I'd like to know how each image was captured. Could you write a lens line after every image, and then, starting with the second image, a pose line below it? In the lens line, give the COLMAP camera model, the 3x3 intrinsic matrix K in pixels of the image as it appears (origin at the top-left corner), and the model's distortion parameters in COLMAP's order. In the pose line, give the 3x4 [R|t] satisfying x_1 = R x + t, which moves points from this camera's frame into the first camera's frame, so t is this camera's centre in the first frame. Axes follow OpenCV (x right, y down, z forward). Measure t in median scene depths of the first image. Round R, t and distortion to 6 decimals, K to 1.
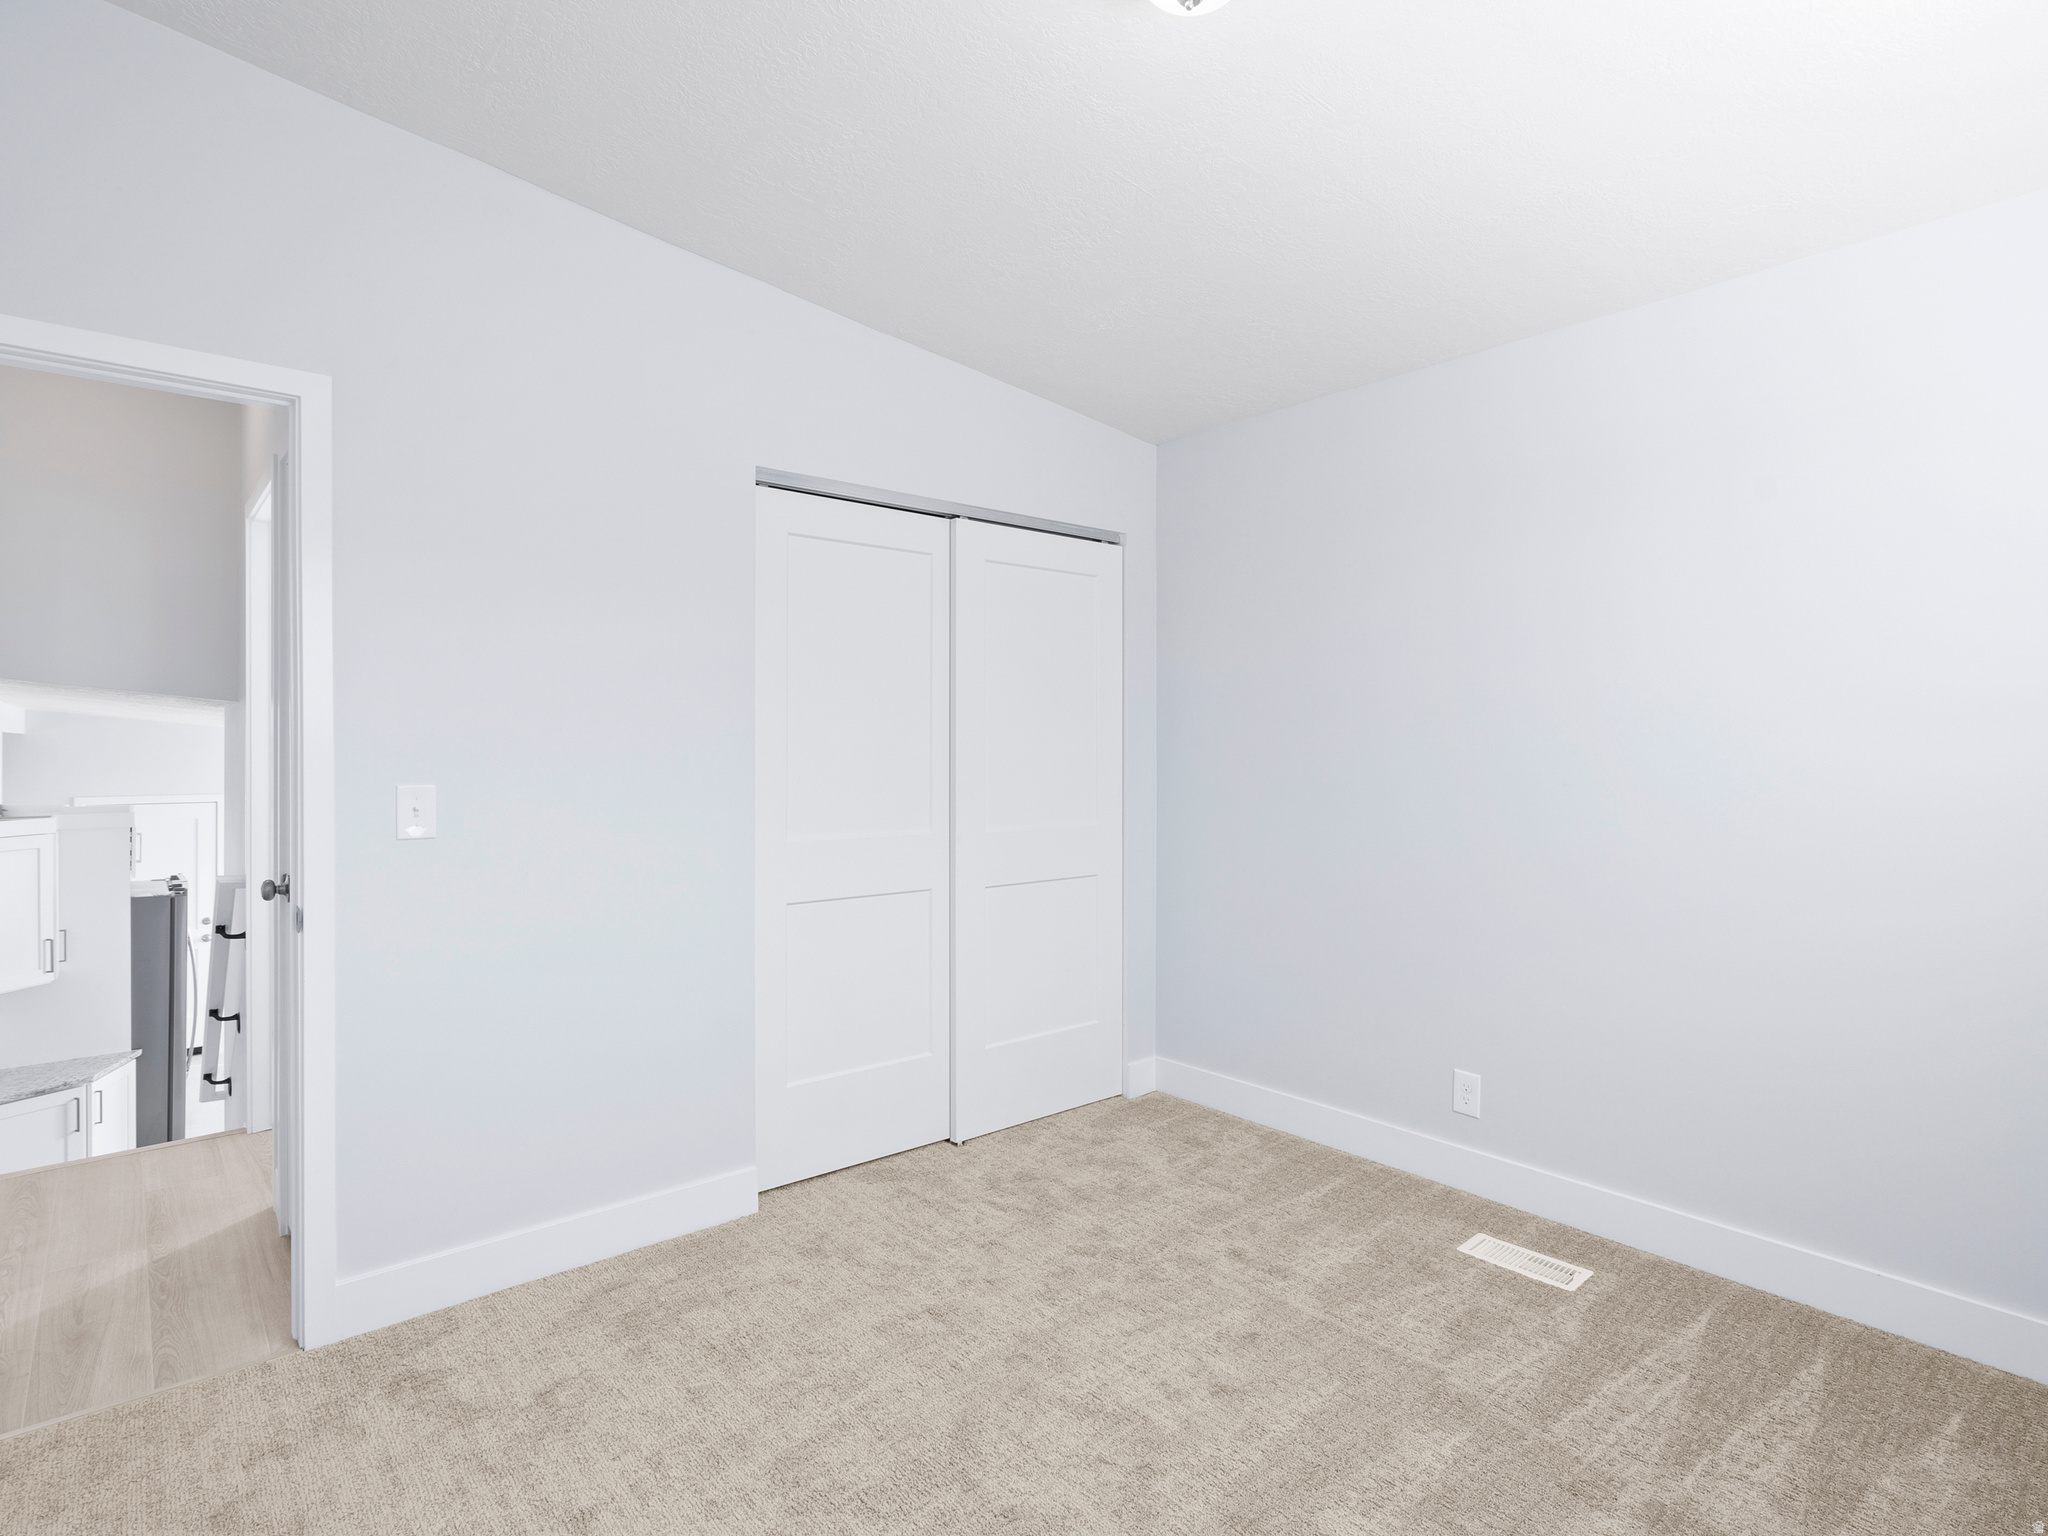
lens RADIAL K [[1067.5, 0, 1026.9], [0, 1067.5, 759.3], [0, 0, 1]] dist [-0.000430, 0.000028]
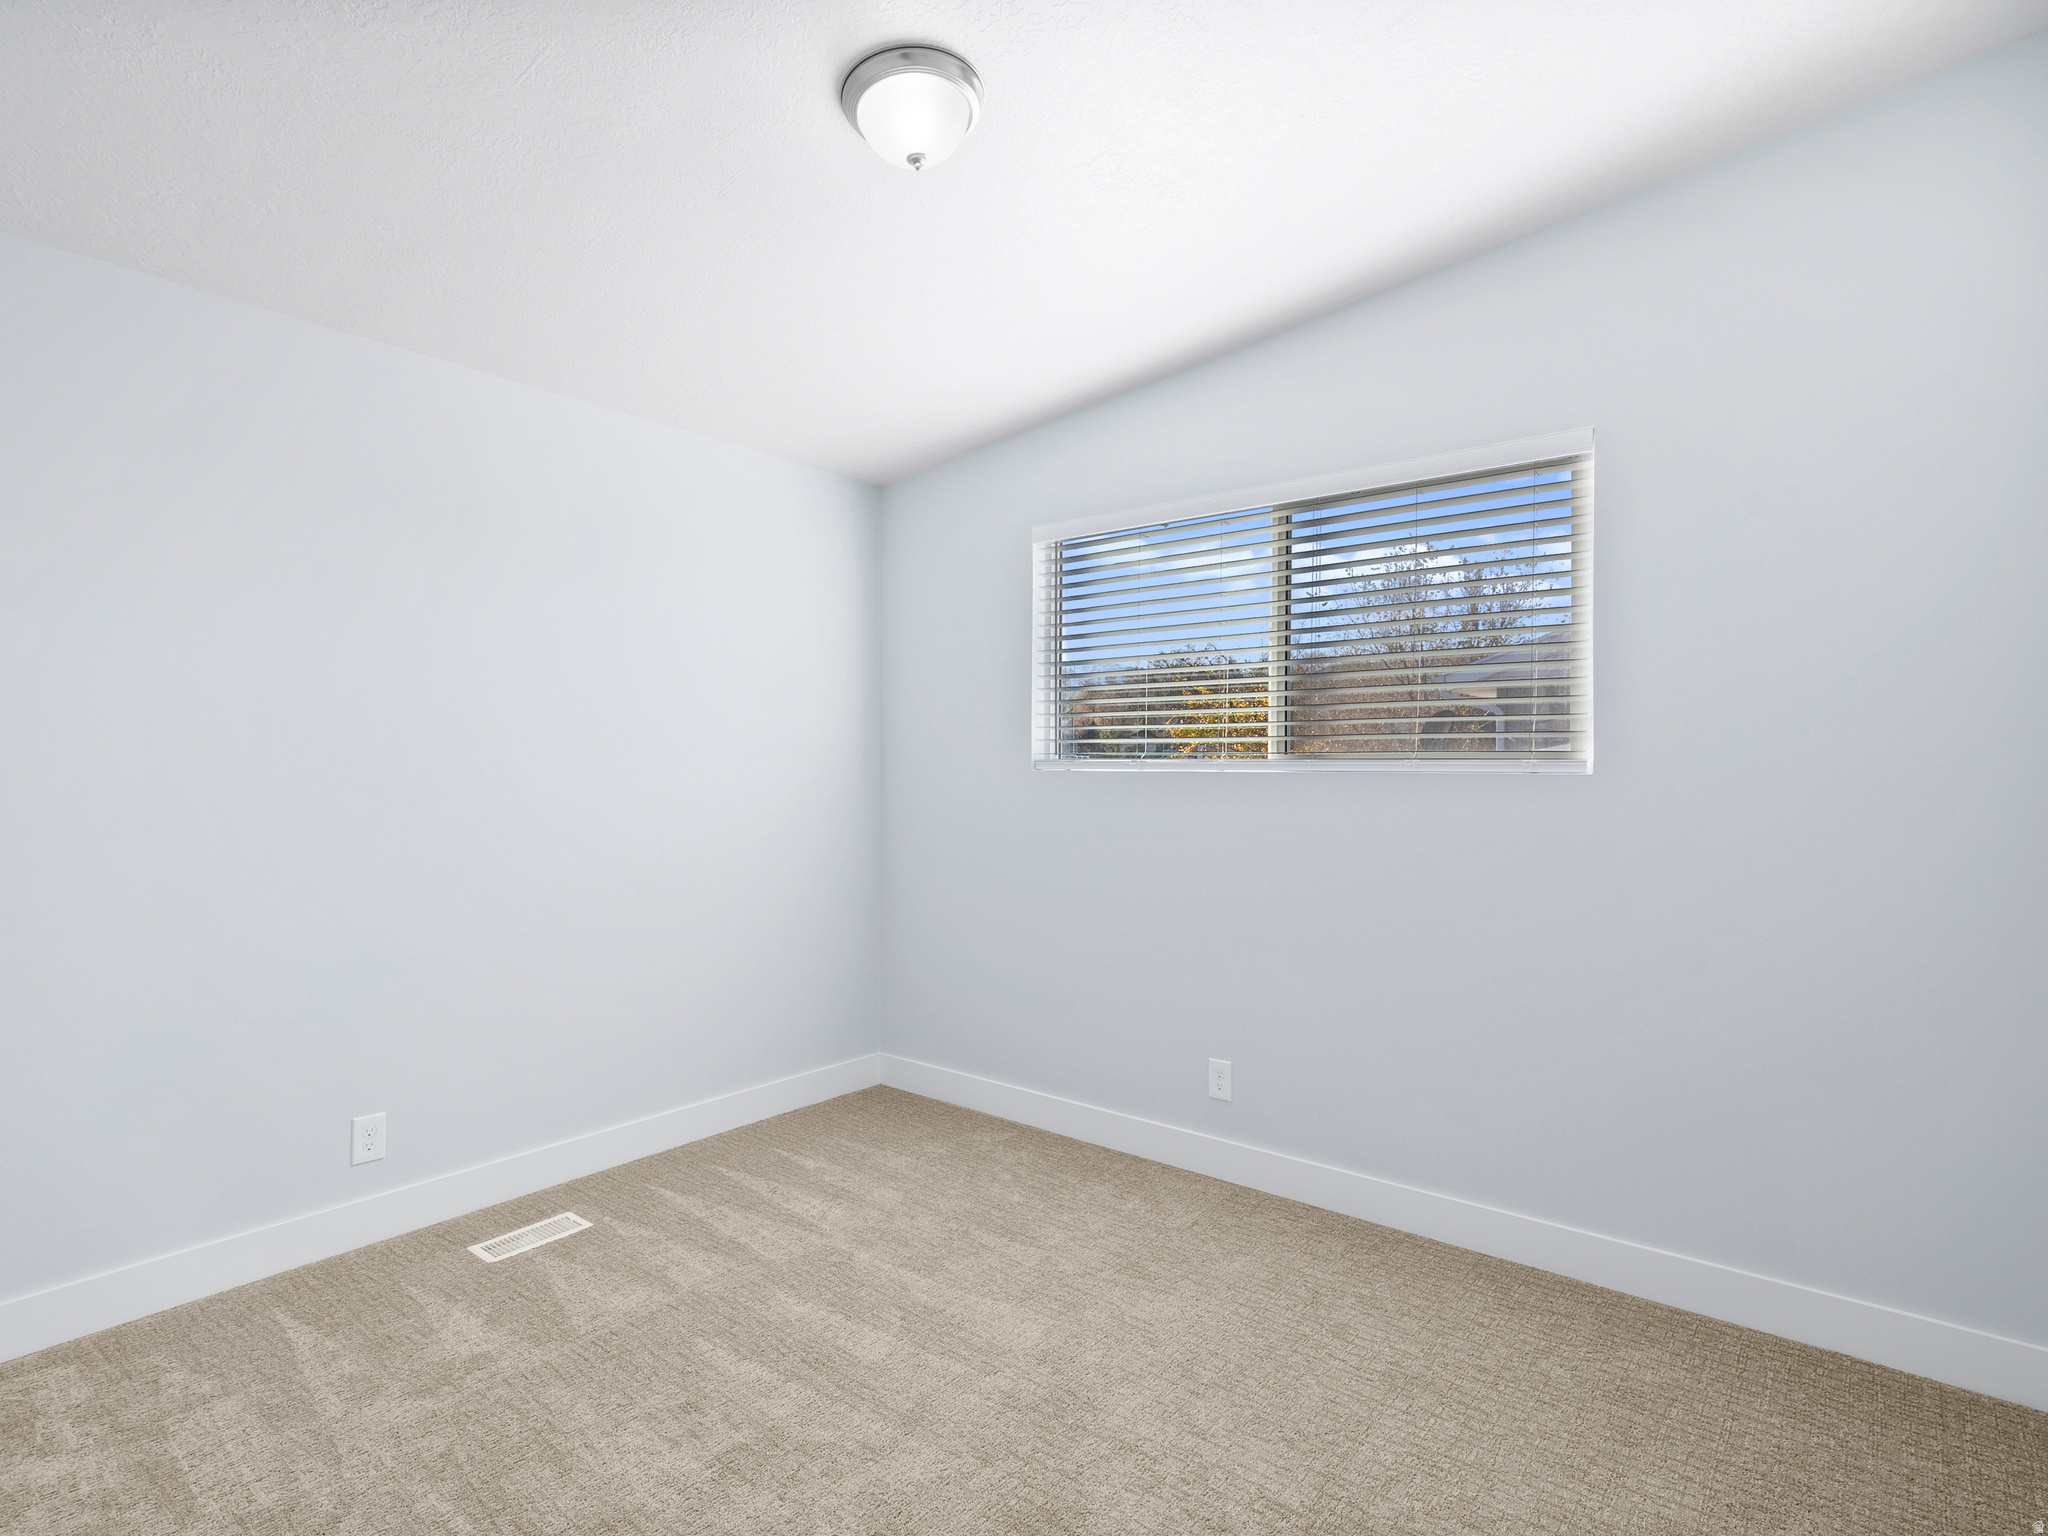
lens RADIAL K [[1067.5, 0, 1026.2], [0, 1067.5, 765.5], [0, 0, 1]] dist [-0.000430, 0.000028]
pose [[-0.193968, -0.002682, 0.981004, -0.726156], [0.012436, 0.999909, 0.005192, -0.009408], [-0.980929, 0.013207, -0.193917, 0.740376]]
